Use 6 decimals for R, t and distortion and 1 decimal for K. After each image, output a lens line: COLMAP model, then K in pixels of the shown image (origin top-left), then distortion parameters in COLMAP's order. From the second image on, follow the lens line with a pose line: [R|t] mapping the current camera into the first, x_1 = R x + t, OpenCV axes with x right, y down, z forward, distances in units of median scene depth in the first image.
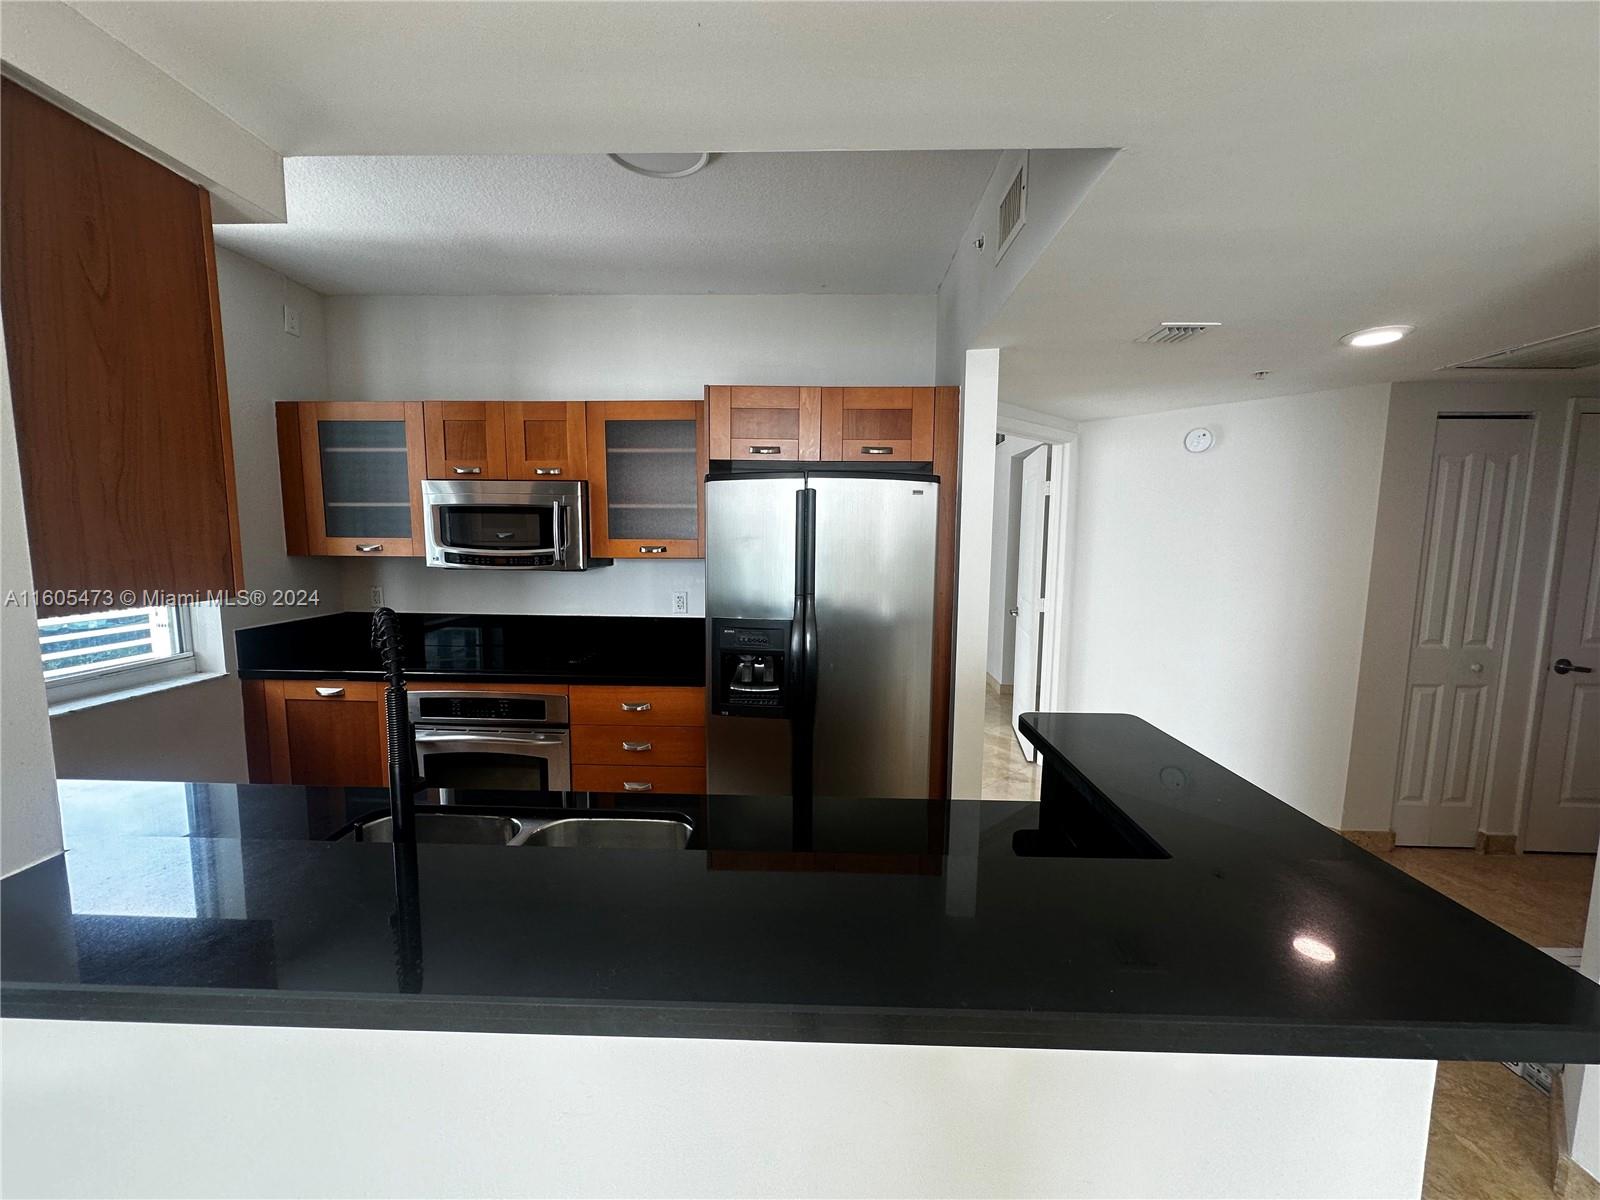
lens RADIAL K [[635.4, 0, 798.9], [0, 635.4, 601.6], [0, 0, 1]] dist [-0.023309, 0.003759]
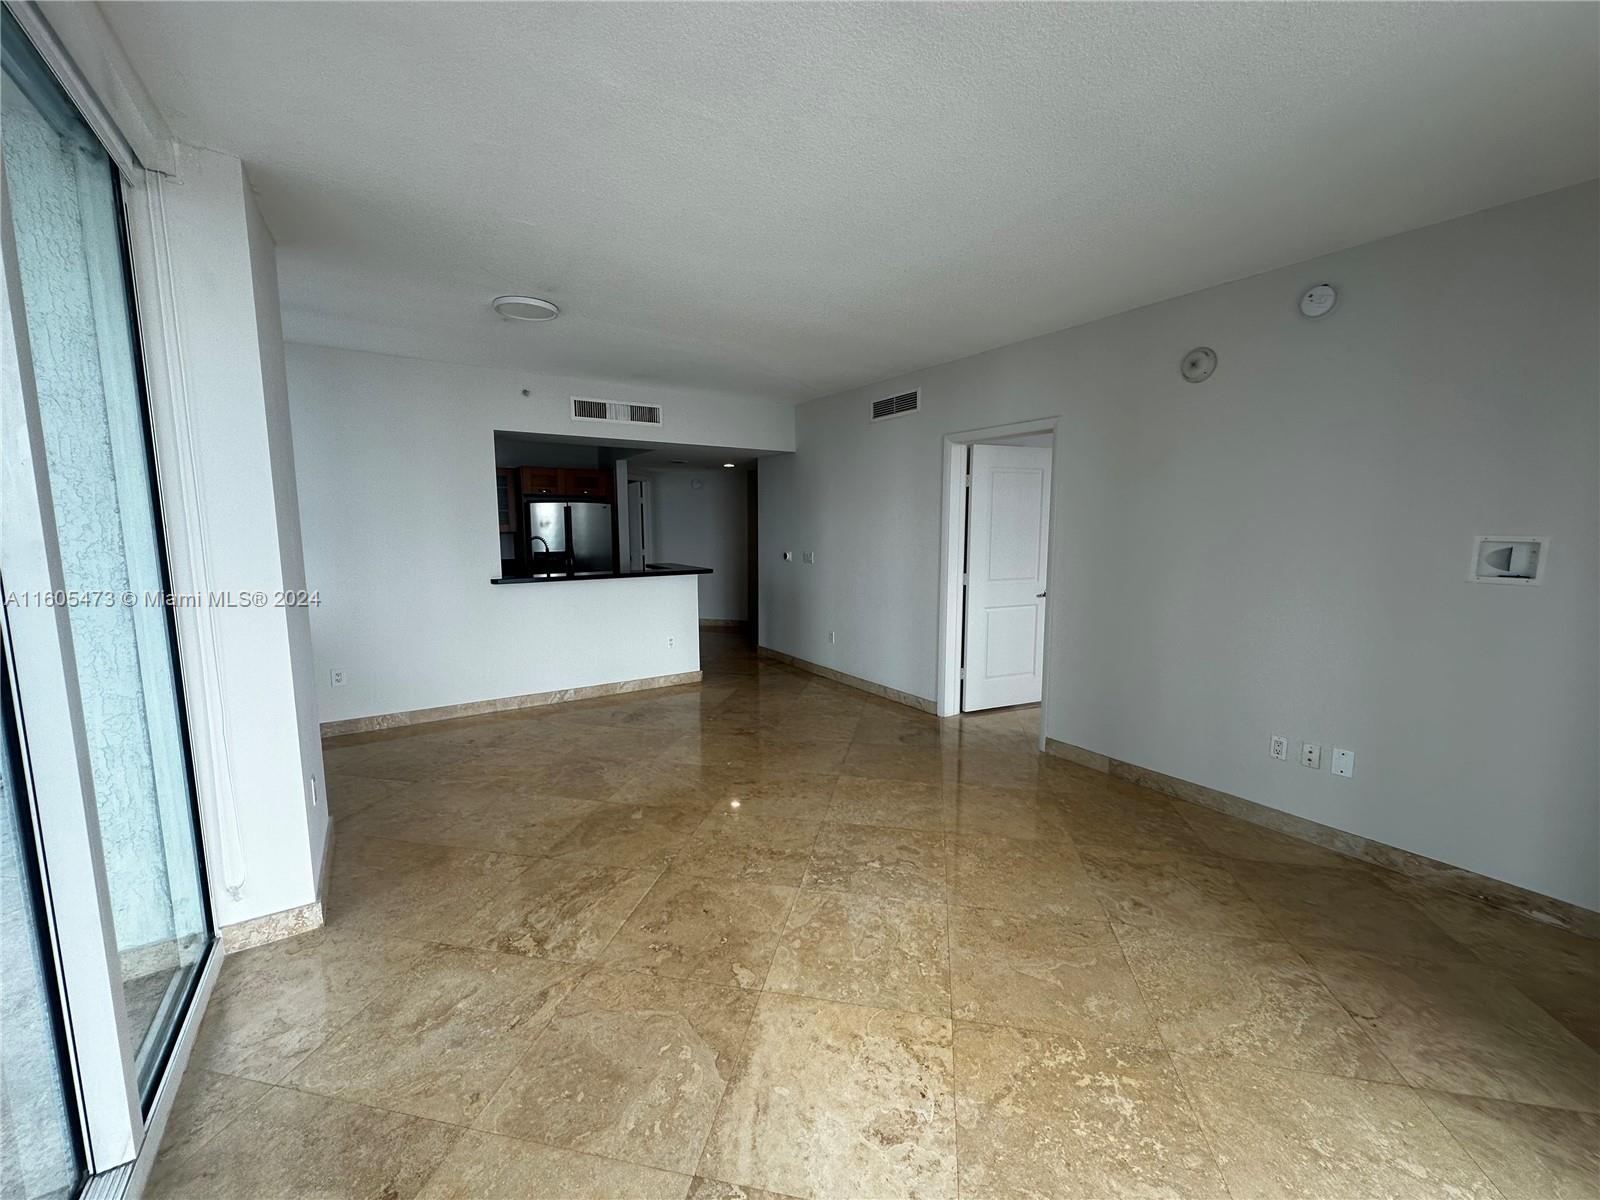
lens RADIAL K [[635.4, 0, 797.3], [0, 635.4, 599.8], [0, 0, 1]] dist [-0.023309, 0.003759]
pose [[0.809103, -0.082324, 0.581872, -0.841518], [0.073246, 0.996545, 0.039143, 0.210433], [-0.583084, 0.010950, 0.812338, -1.932051]]
